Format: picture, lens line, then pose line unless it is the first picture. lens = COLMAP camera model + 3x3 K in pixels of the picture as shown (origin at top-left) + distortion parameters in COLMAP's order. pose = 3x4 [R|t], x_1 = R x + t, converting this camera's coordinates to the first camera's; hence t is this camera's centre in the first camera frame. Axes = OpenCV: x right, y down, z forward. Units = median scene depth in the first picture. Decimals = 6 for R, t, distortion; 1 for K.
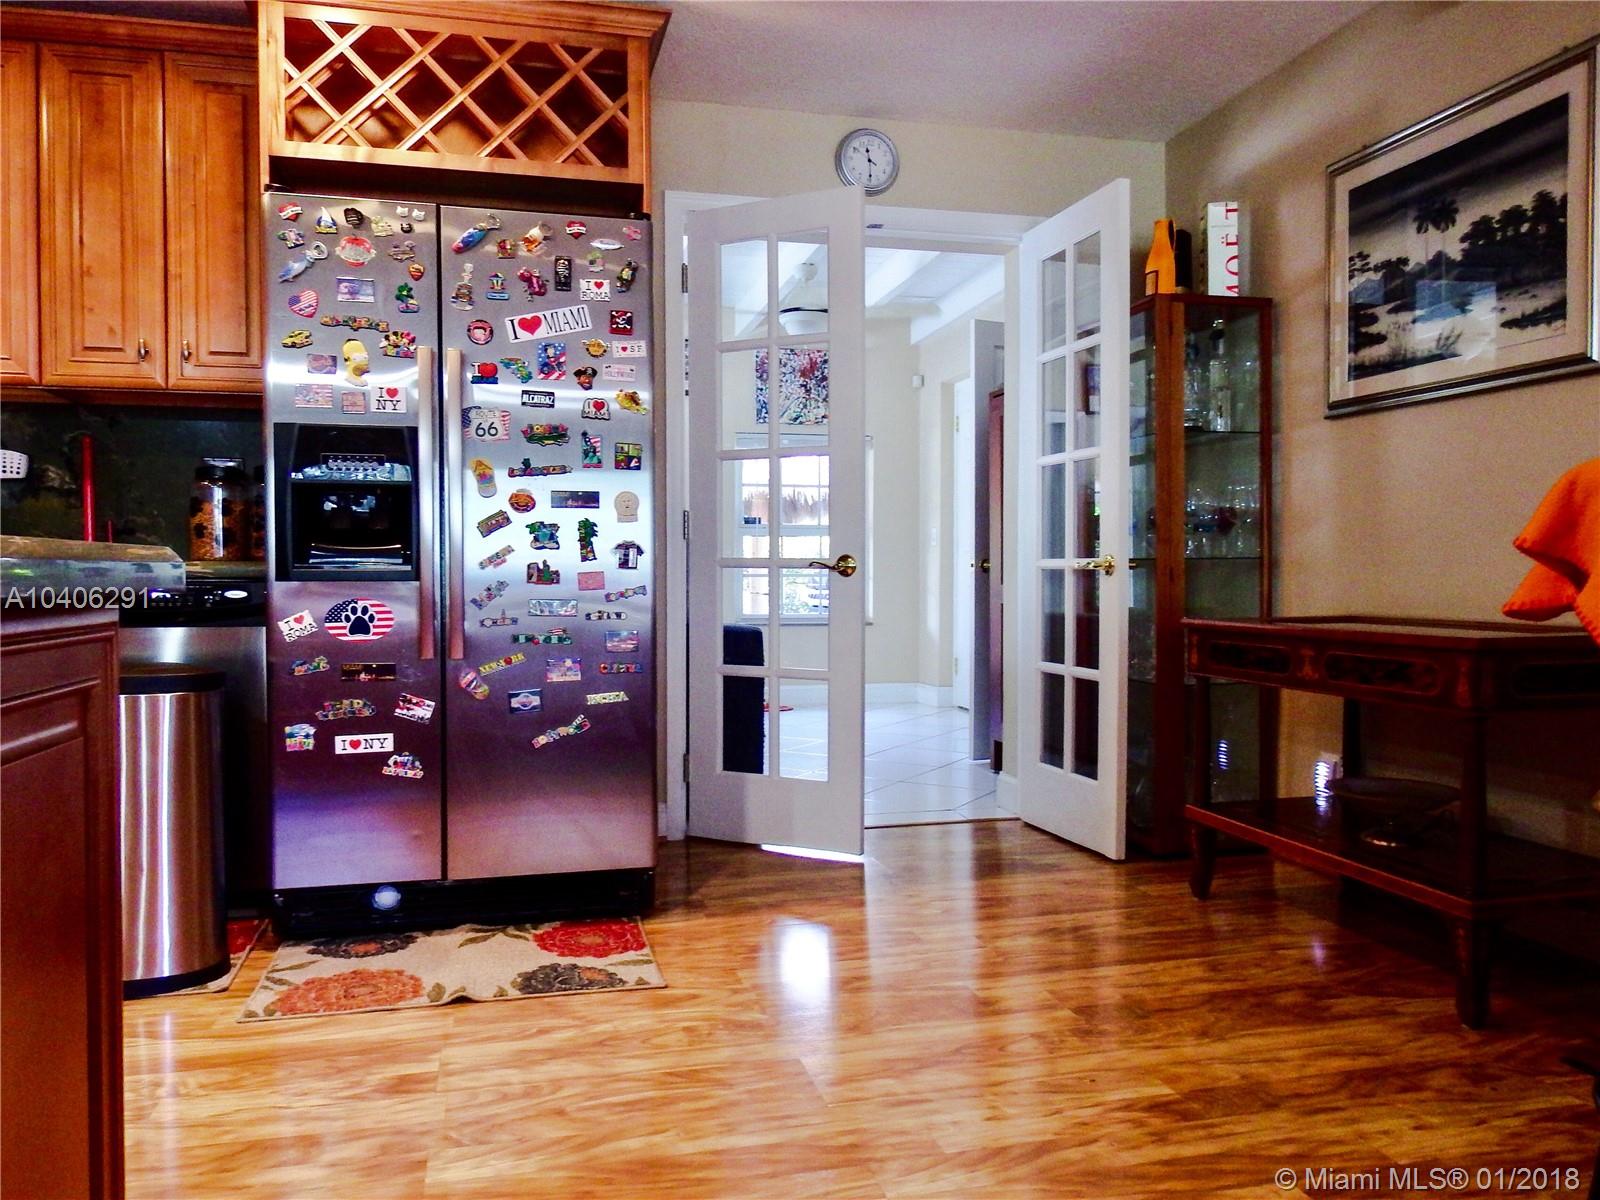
lens RADIAL K [[1167.0, 0, 783.7], [0, 1167.0, 608.3], [0, 0, 1]] dist [-0.005945, -0.001341]
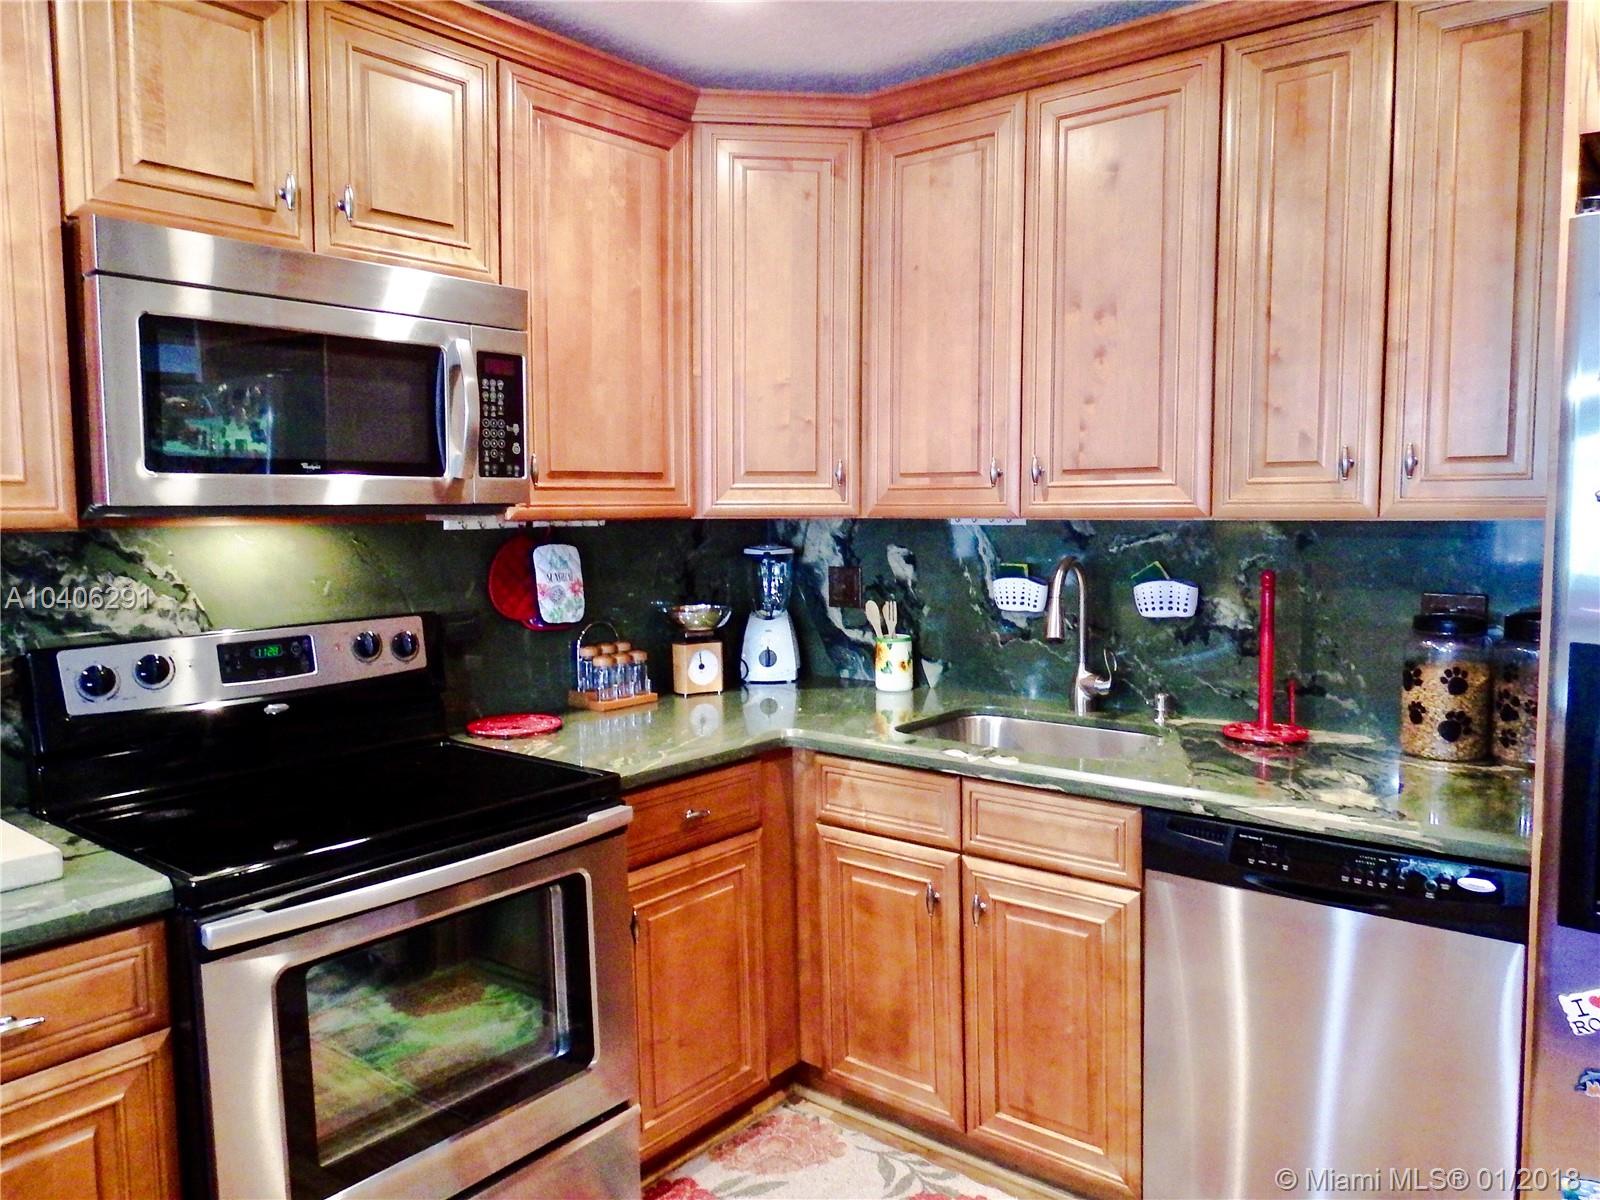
lens RADIAL K [[1167.0, 0, 828.2], [0, 1167.0, 604.6], [0, 0, 1]] dist [-0.005945, -0.001341]
pose [[0.614787, 0.065321, -0.785984, -0.214681], [-0.015621, 0.997377, 0.070671, -0.199136], [0.788539, -0.031170, 0.614195, 0.373667]]
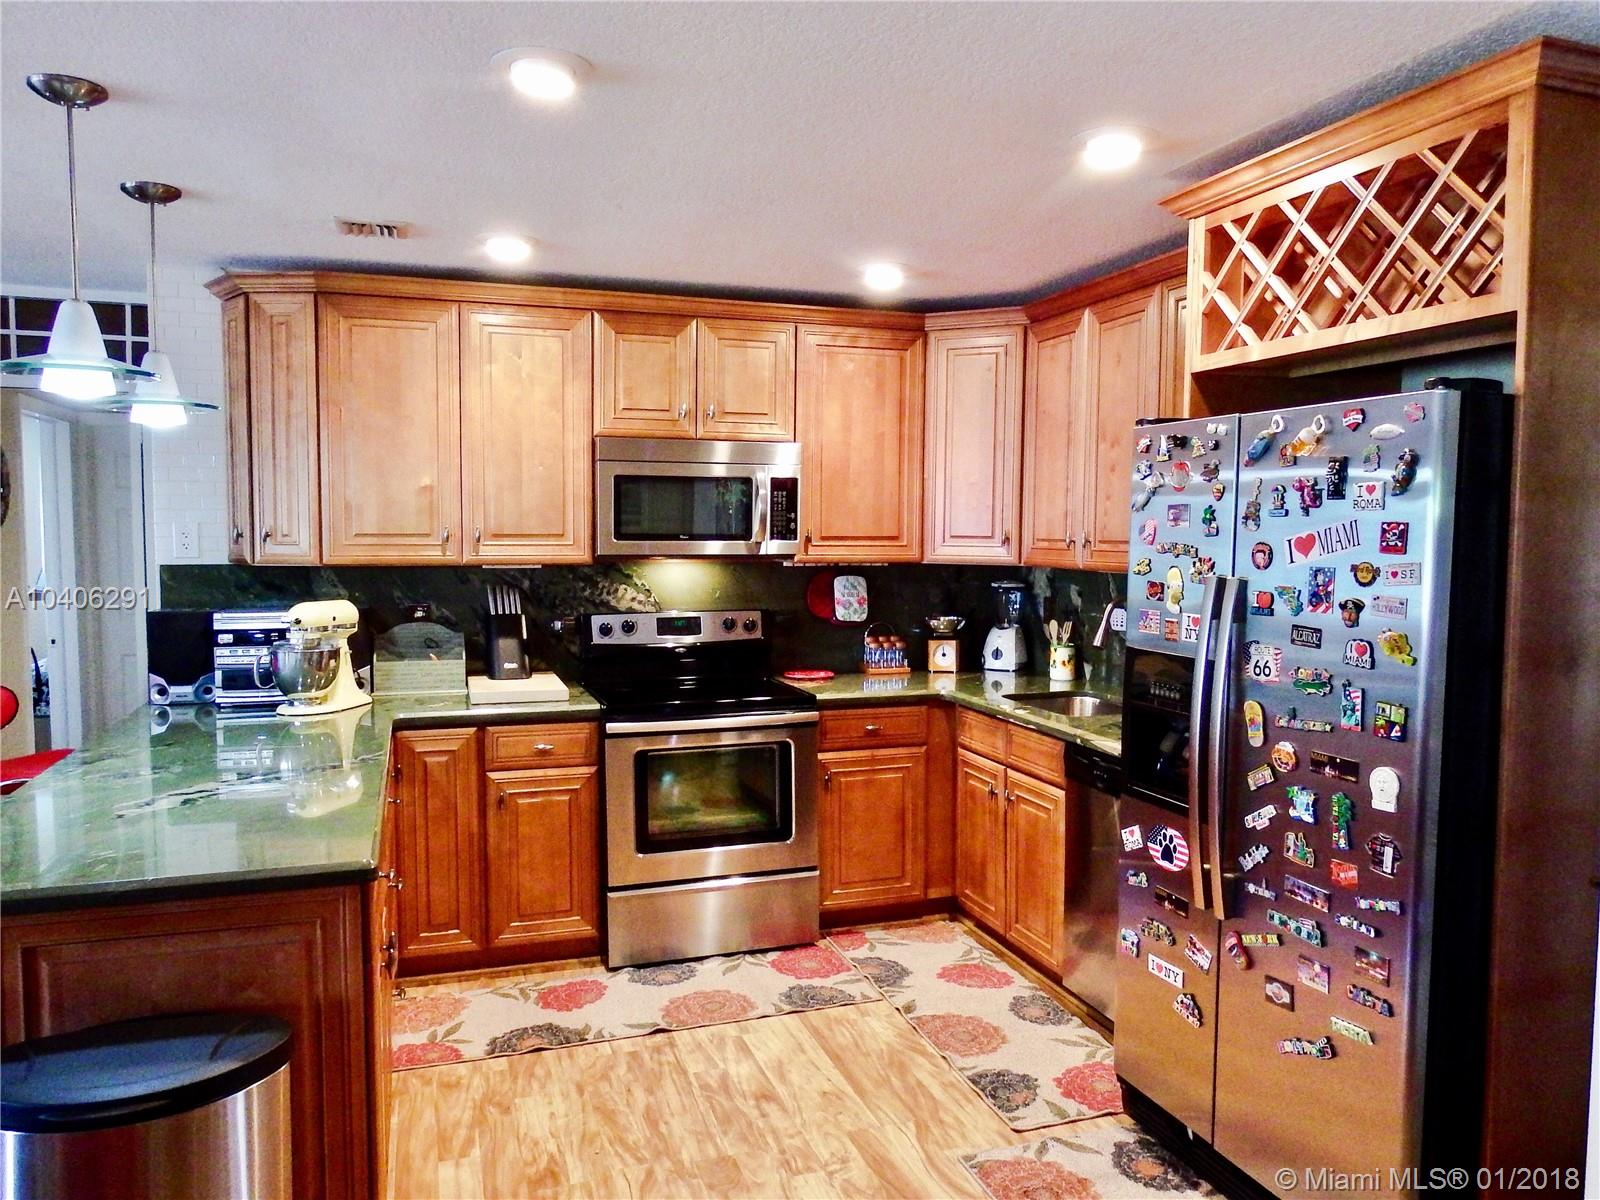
lens RADIAL K [[1167.0, 0, 799.6], [0, 1167.0, 605.6], [0, 0, 1]] dist [-0.005945, -0.001341]
pose [[0.085247, 0.067611, -0.994063, 0.564758], [-0.033098, 0.997337, 0.064995, -0.241789], [0.995810, 0.027361, 0.087258, 0.577316]]
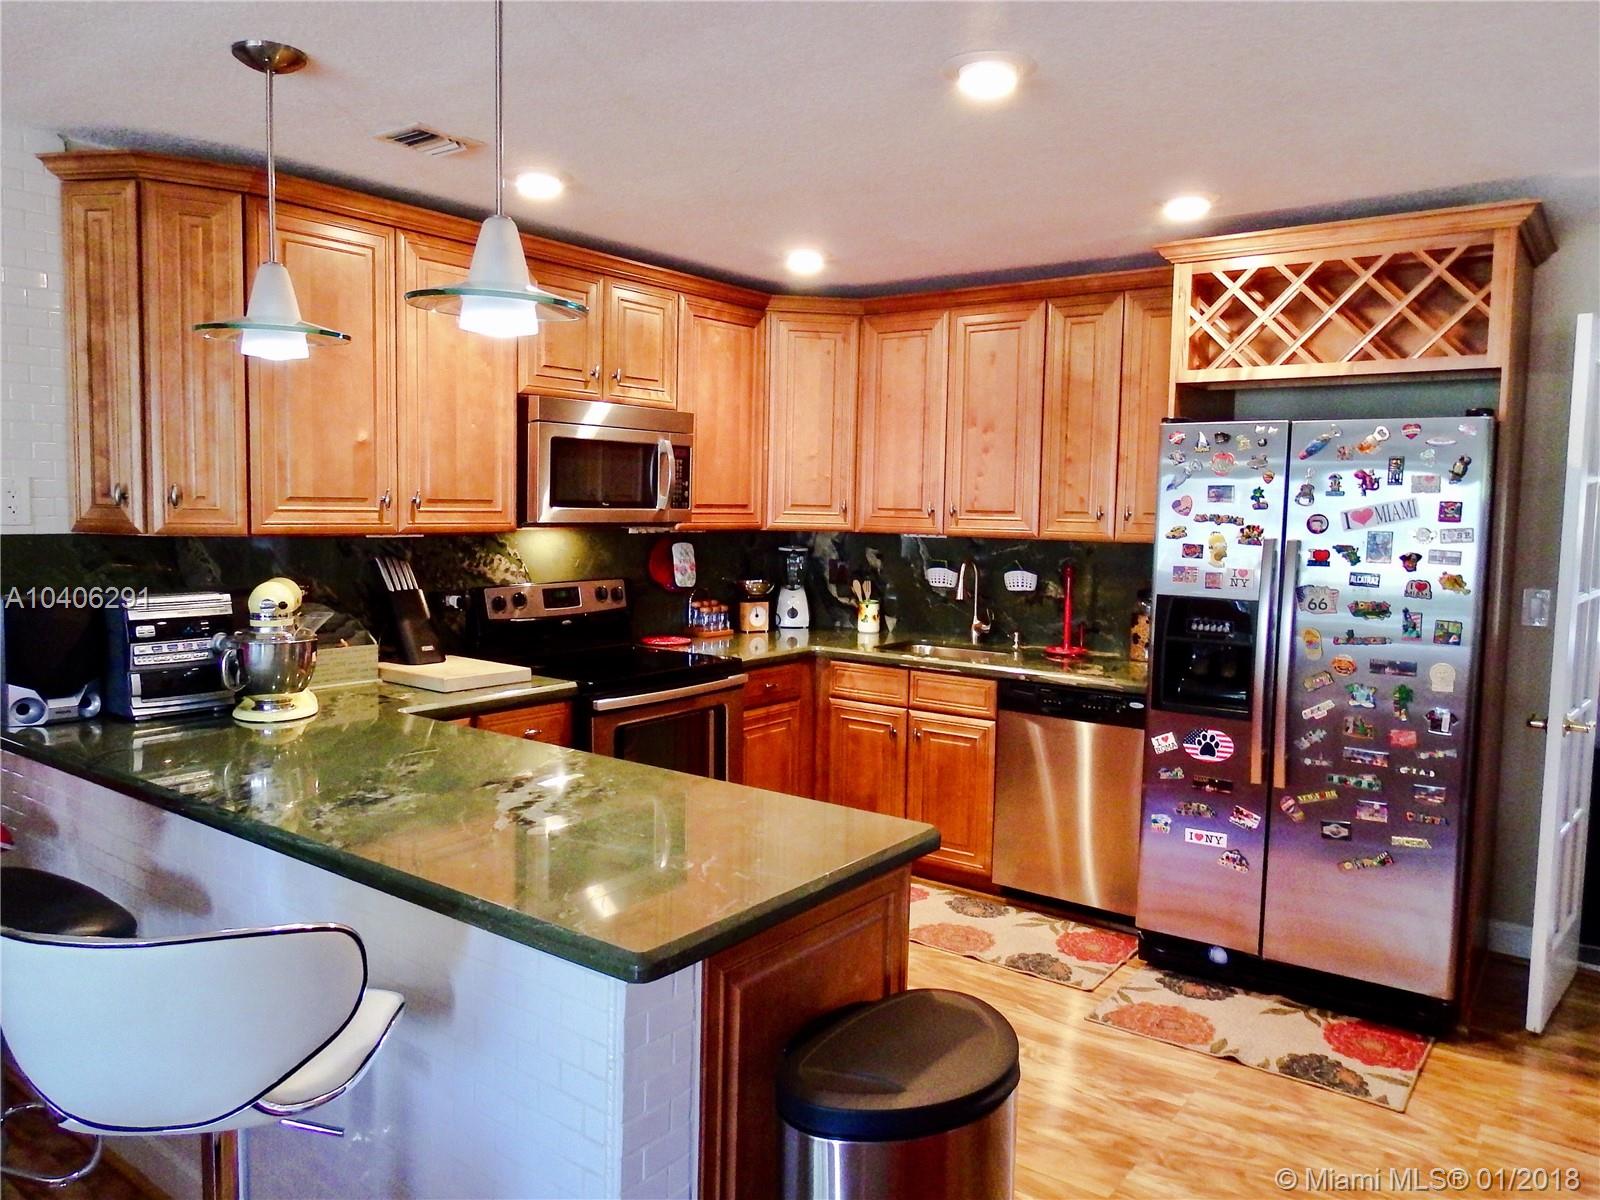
lens RADIAL K [[1167.0, 0, 800.8], [0, 1167.0, 602.7], [0, 0, 1]] dist [-0.005945, -0.001341]
pose [[0.637324, 0.077774, -0.766661, 0.327171], [-0.040279, 0.996896, 0.067647, -0.212654], [0.769543, -0.012233, 0.638478, -0.182737]]
